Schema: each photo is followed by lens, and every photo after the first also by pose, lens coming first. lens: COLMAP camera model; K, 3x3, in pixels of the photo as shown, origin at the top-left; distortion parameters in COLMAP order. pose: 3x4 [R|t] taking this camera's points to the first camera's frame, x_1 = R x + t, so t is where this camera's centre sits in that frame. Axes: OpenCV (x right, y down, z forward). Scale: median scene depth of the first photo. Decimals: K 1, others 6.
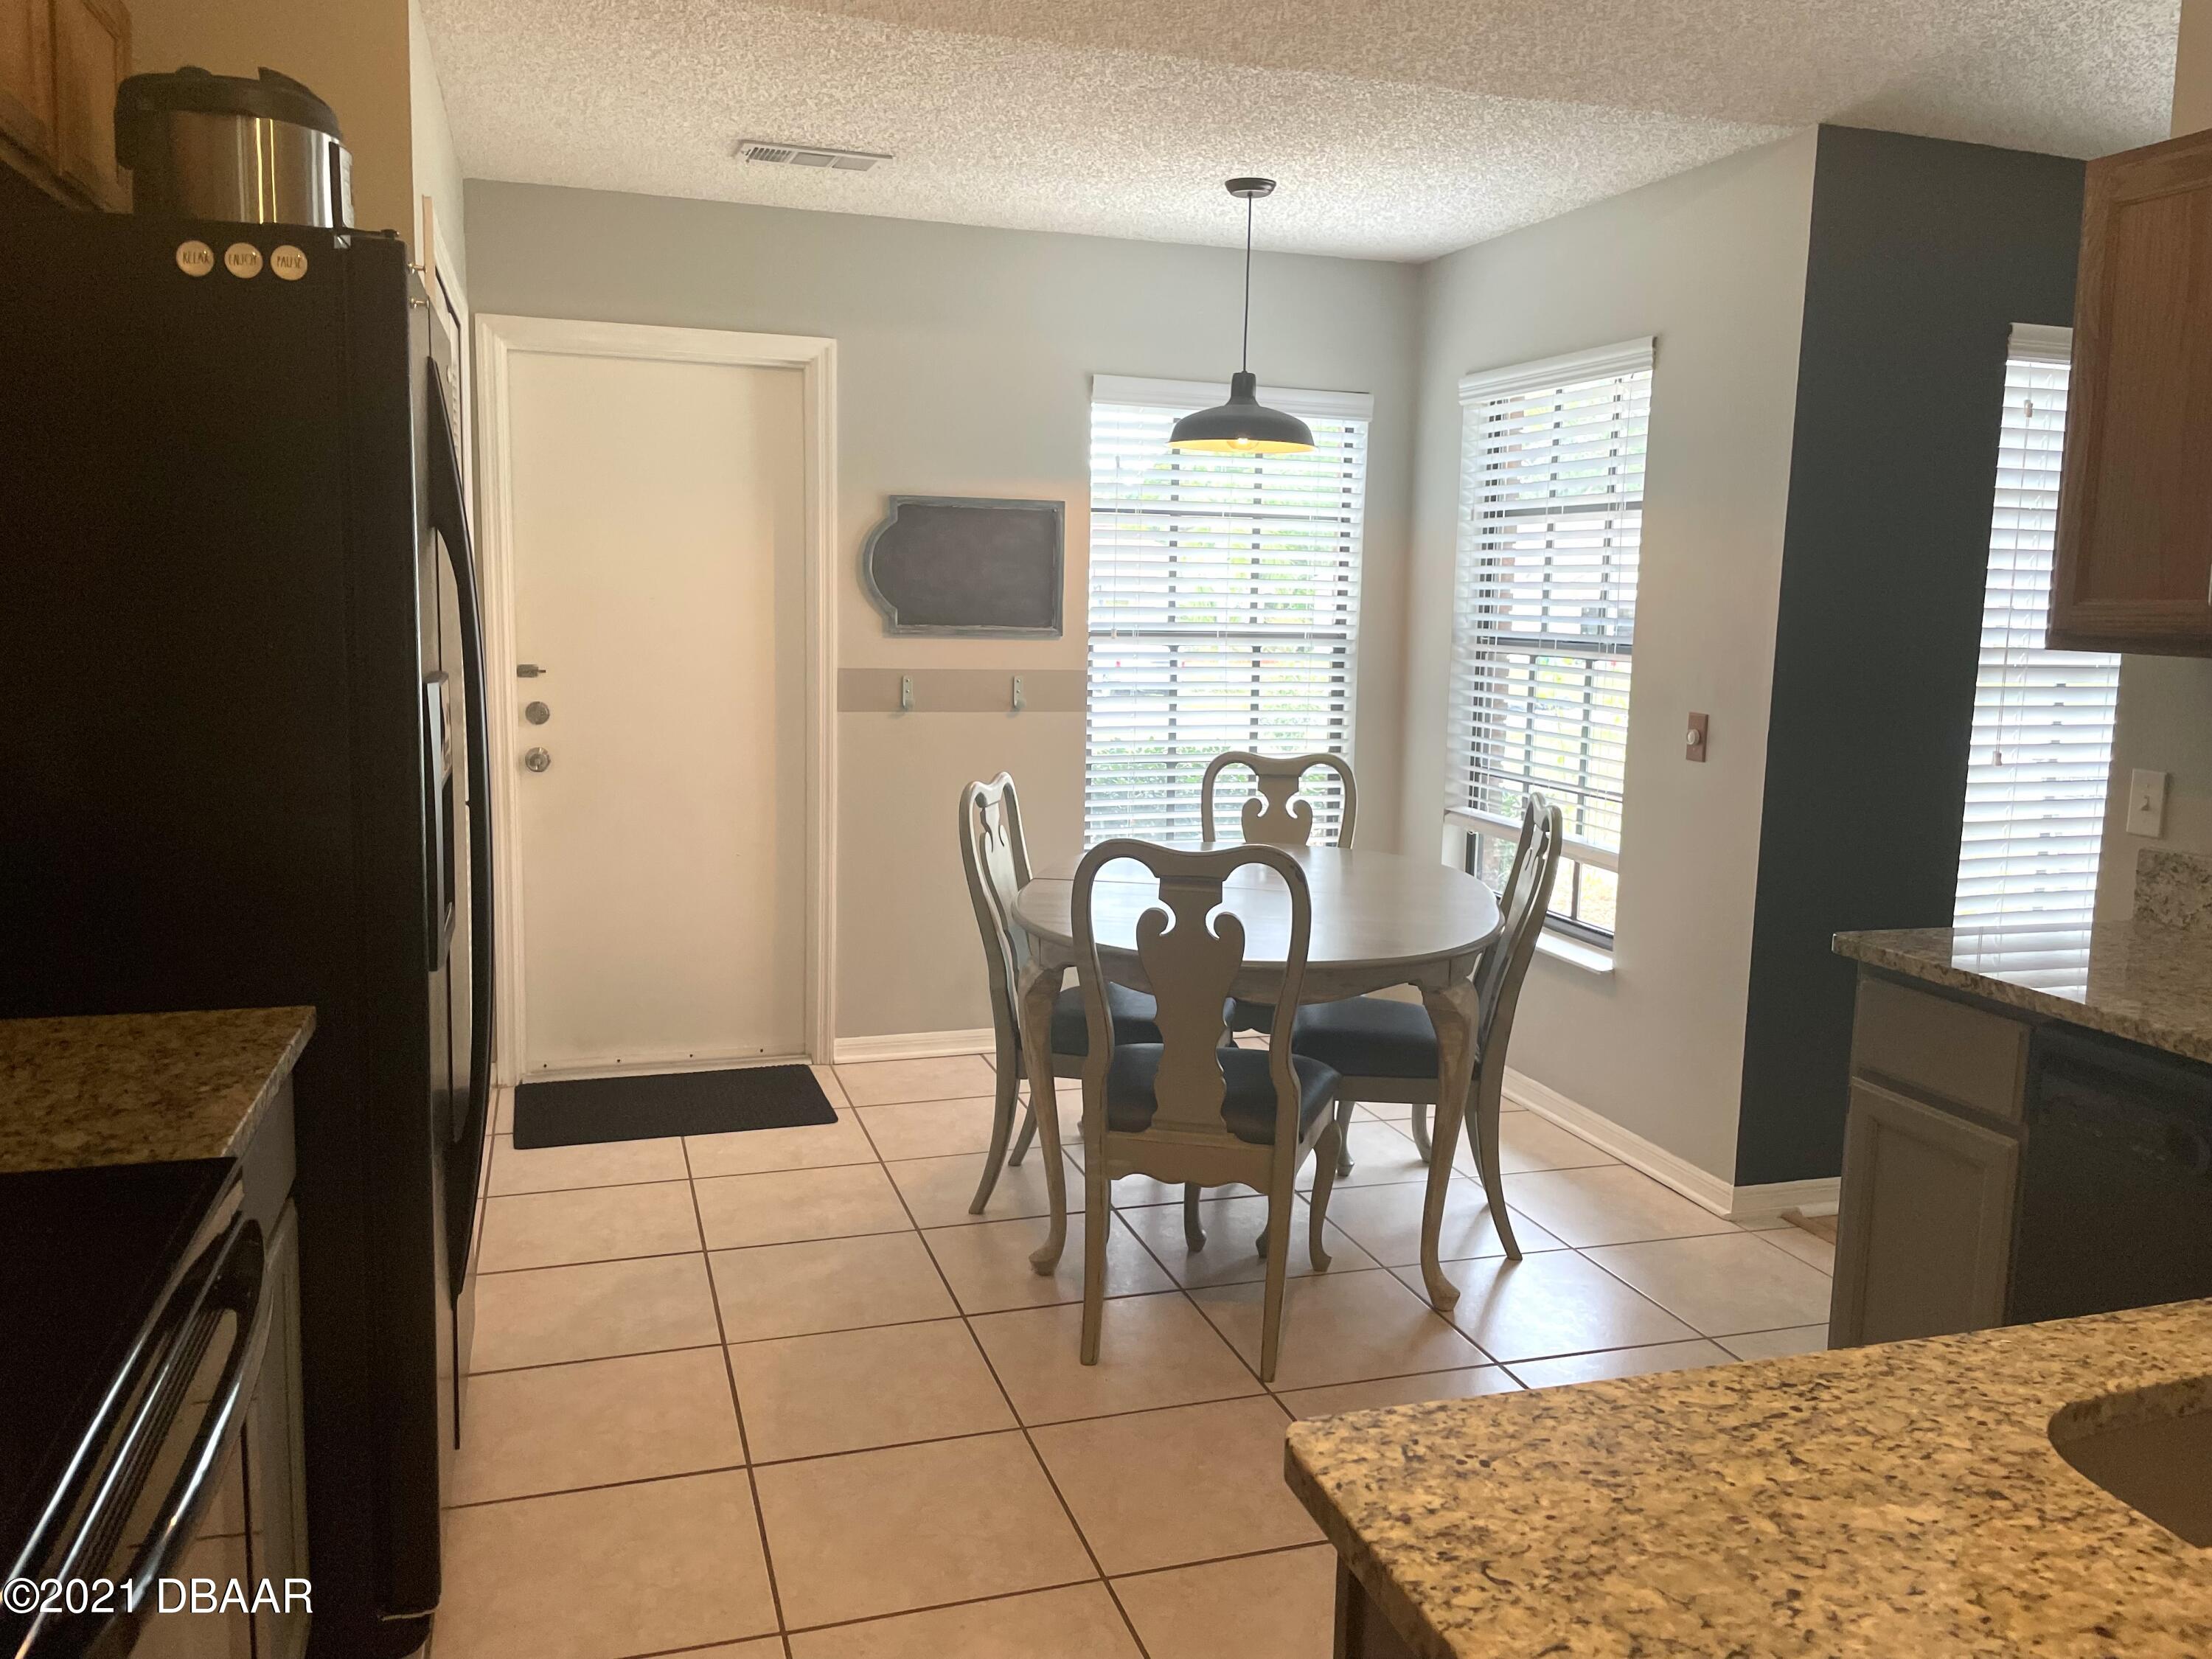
lens RADIAL K [[1673.1, 0, 1106.0], [0, 1673.1, 829.5], [0, 0, 1]] dist [0.061359, -0.093002]
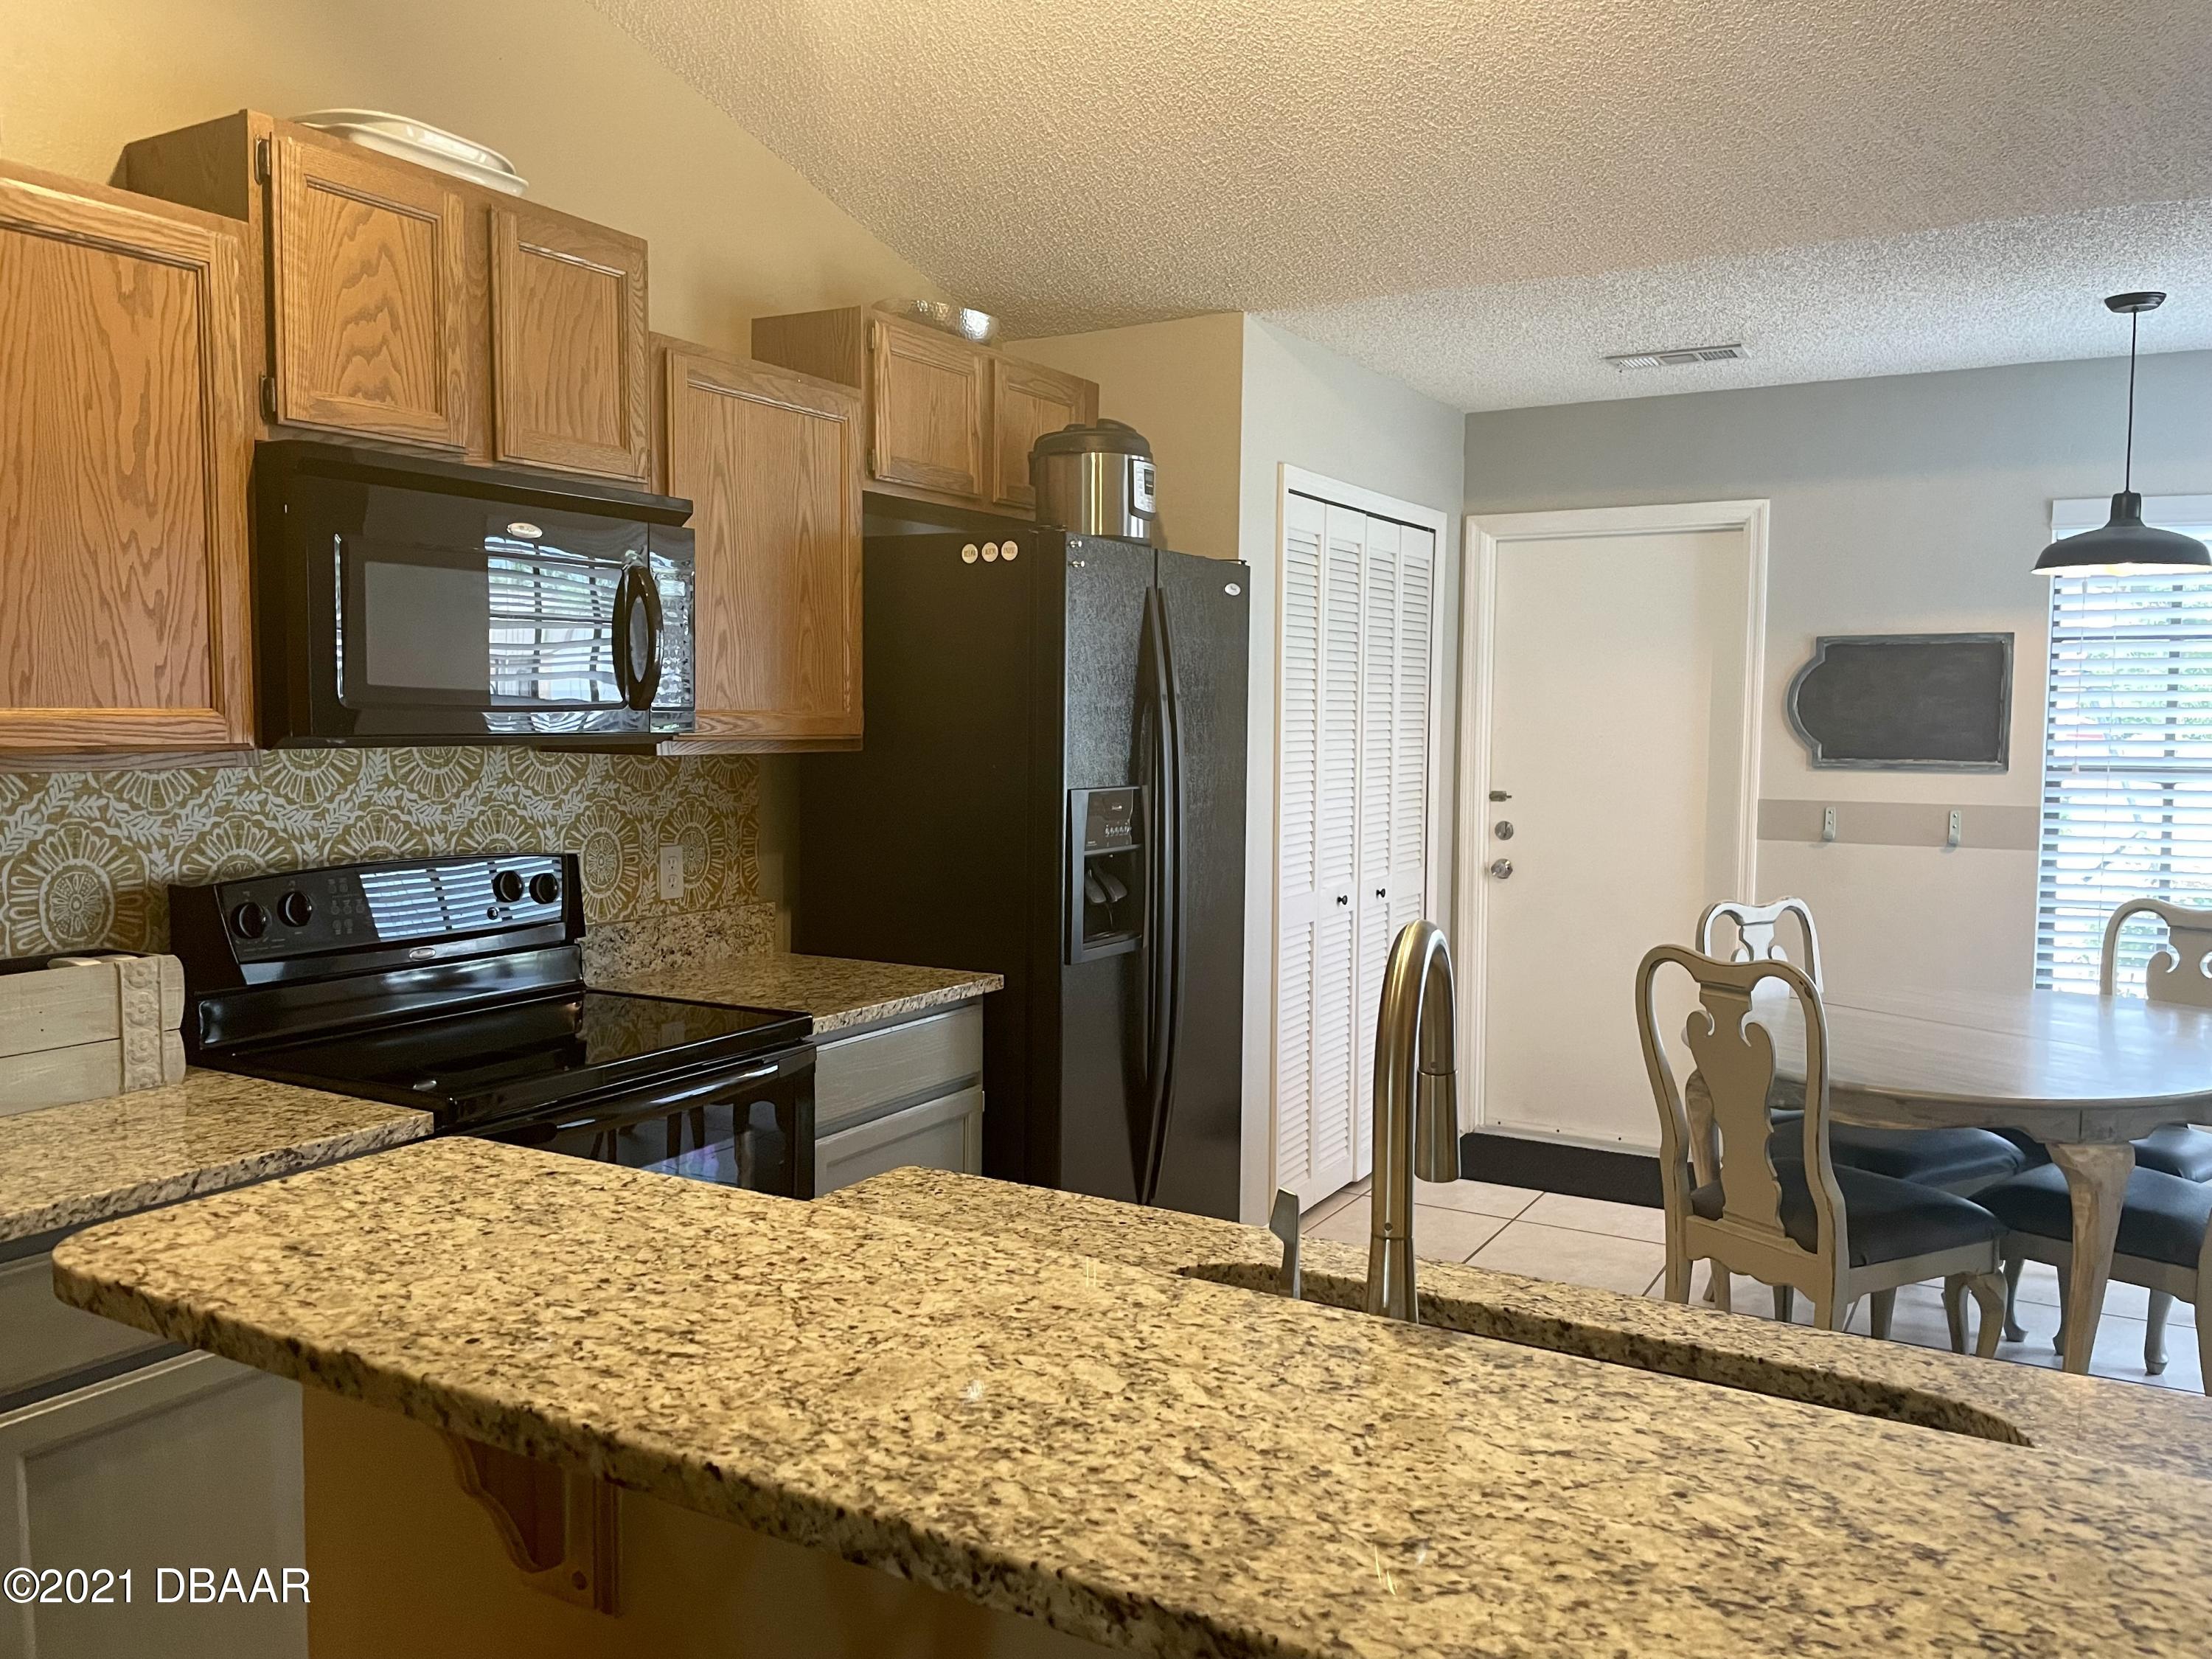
lens RADIAL K [[1673.1, 0, 1106.0], [0, 1673.1, 829.5], [0, 0, 1]] dist [0.061359, -0.093002]
pose [[0.671960, 0.033144, -0.739845, 0.356715], [-0.094434, 0.994678, -0.041208, 0.007390], [0.734542, 0.097557, 0.671514, -0.031189]]
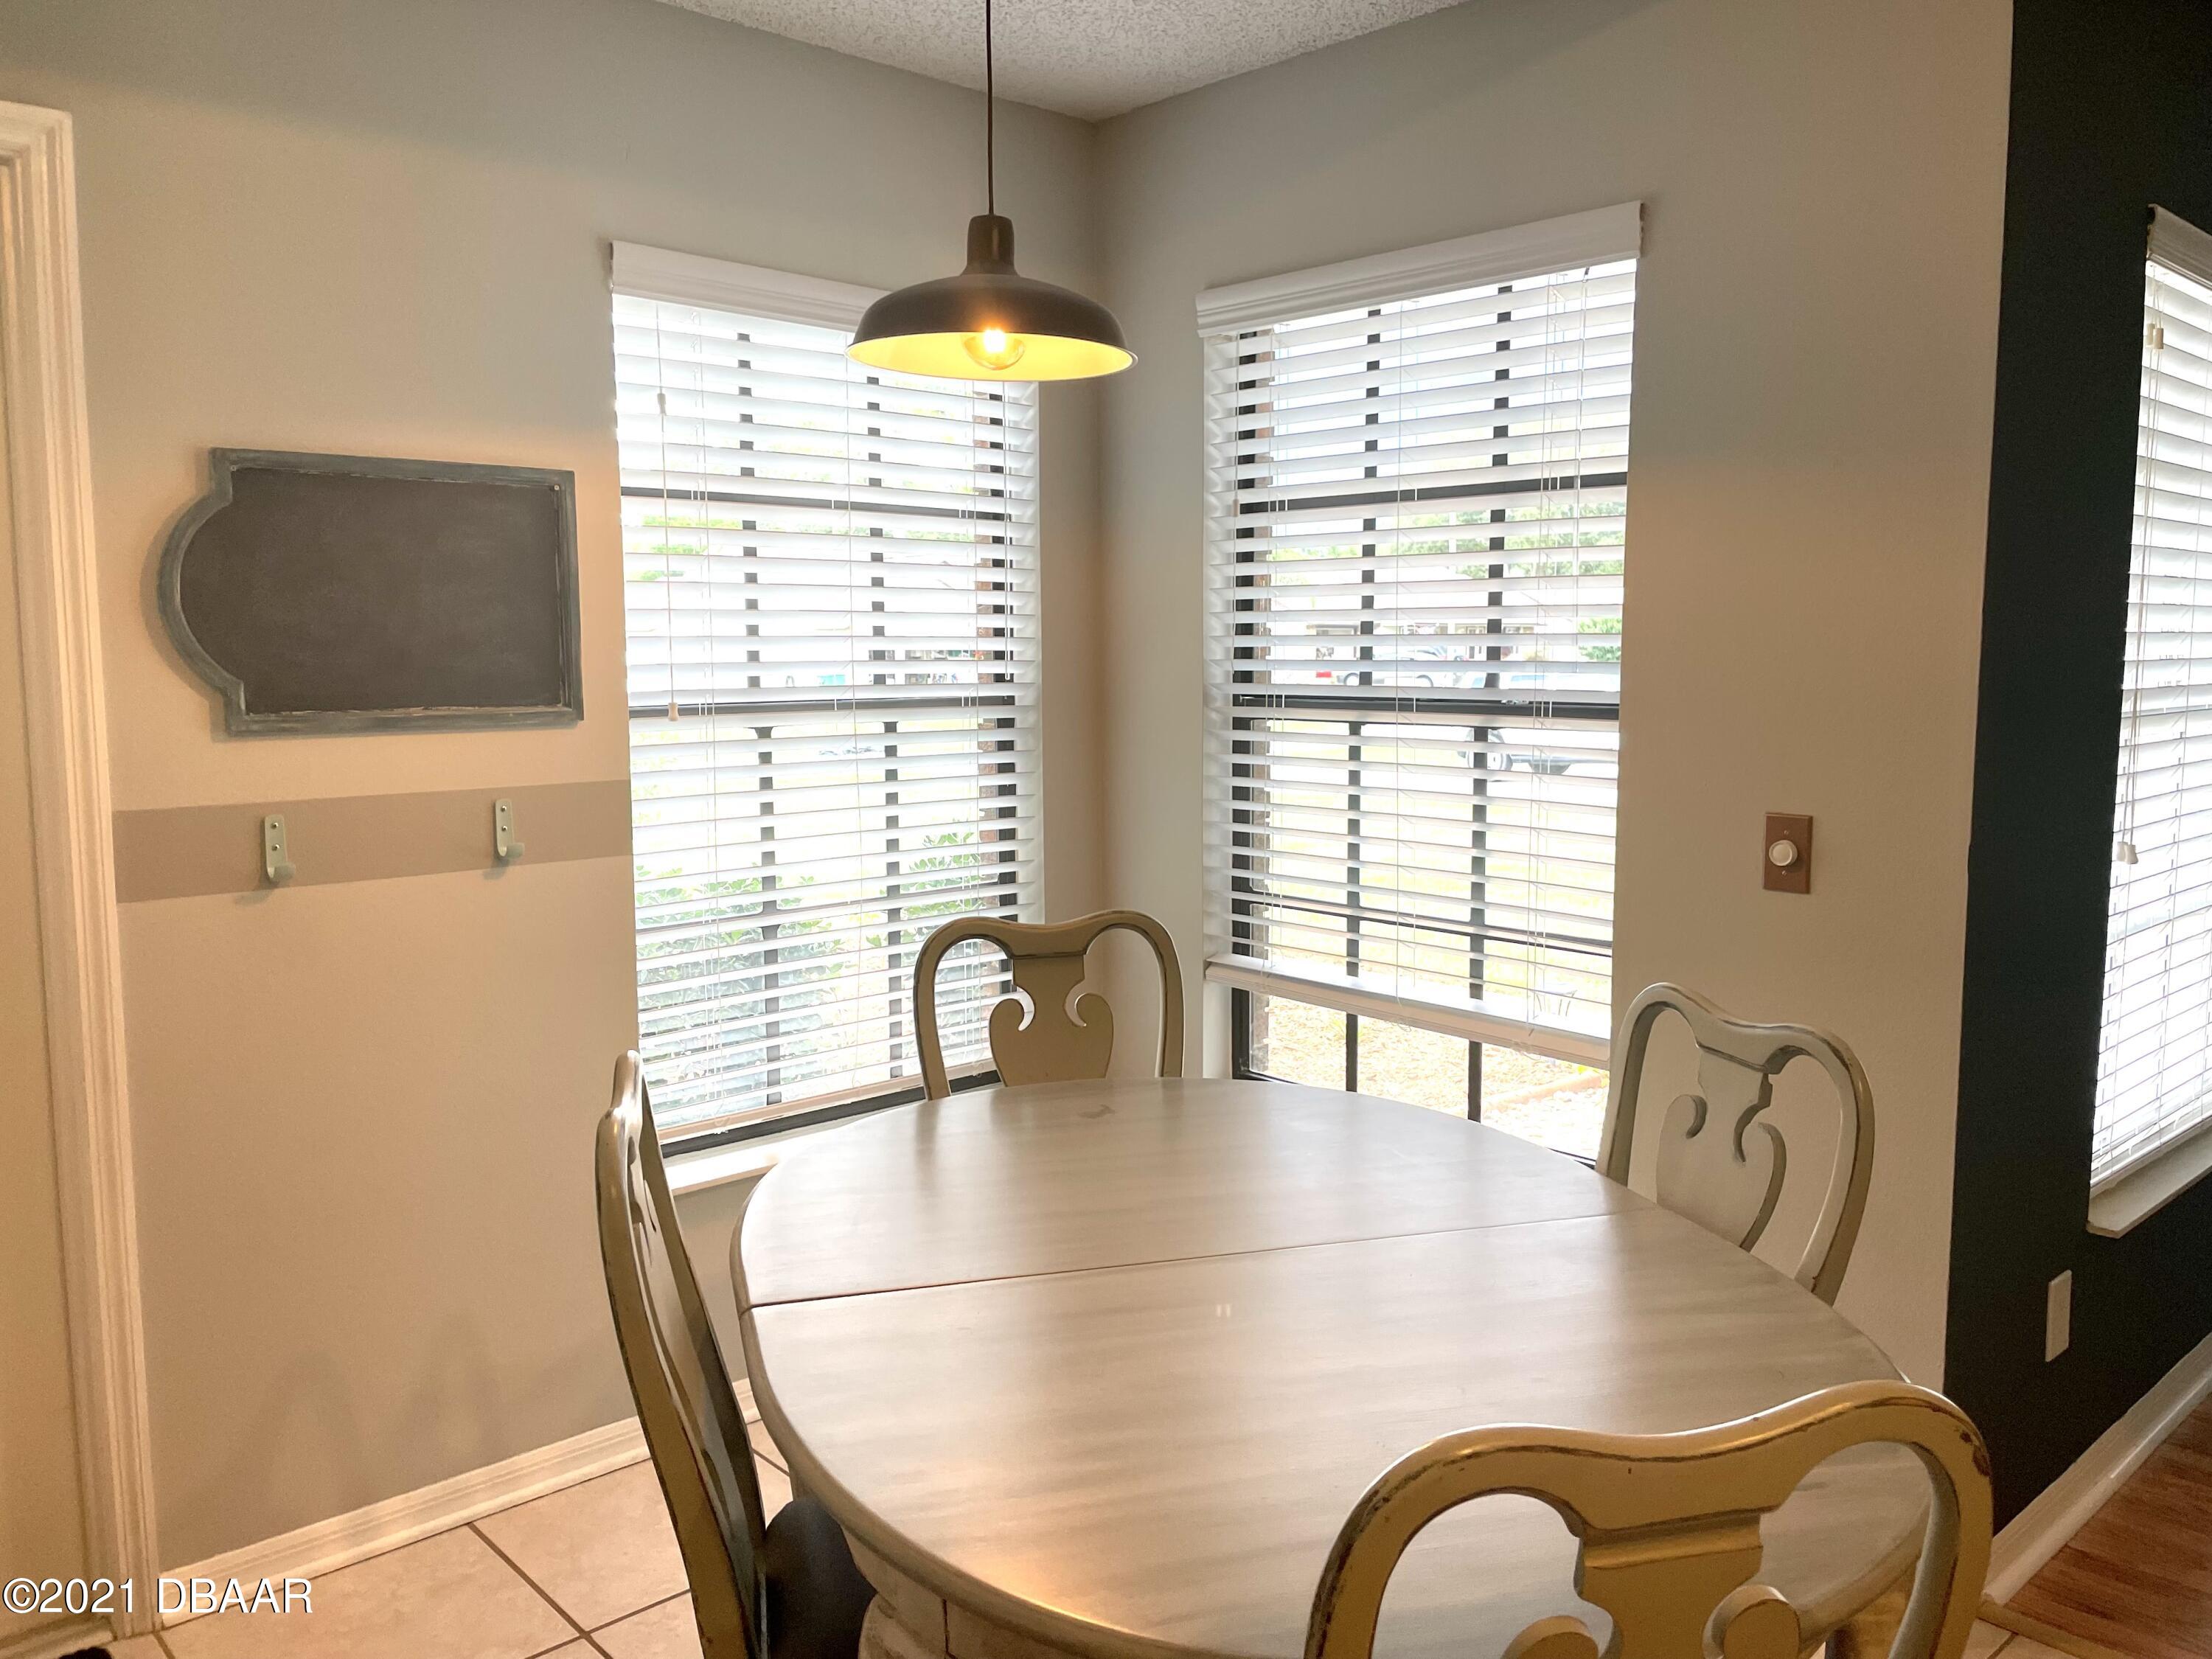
lens RADIAL K [[1673.1, 0, 1106.0], [0, 1673.1, 829.5], [0, 0, 1]] dist [0.061359, -0.093002]
pose [[0.907897, -0.069687, 0.413360, -0.103145], [0.080386, 0.996727, -0.008524, -0.064614], [-0.411414, 0.040968, 0.910528, 0.453954]]
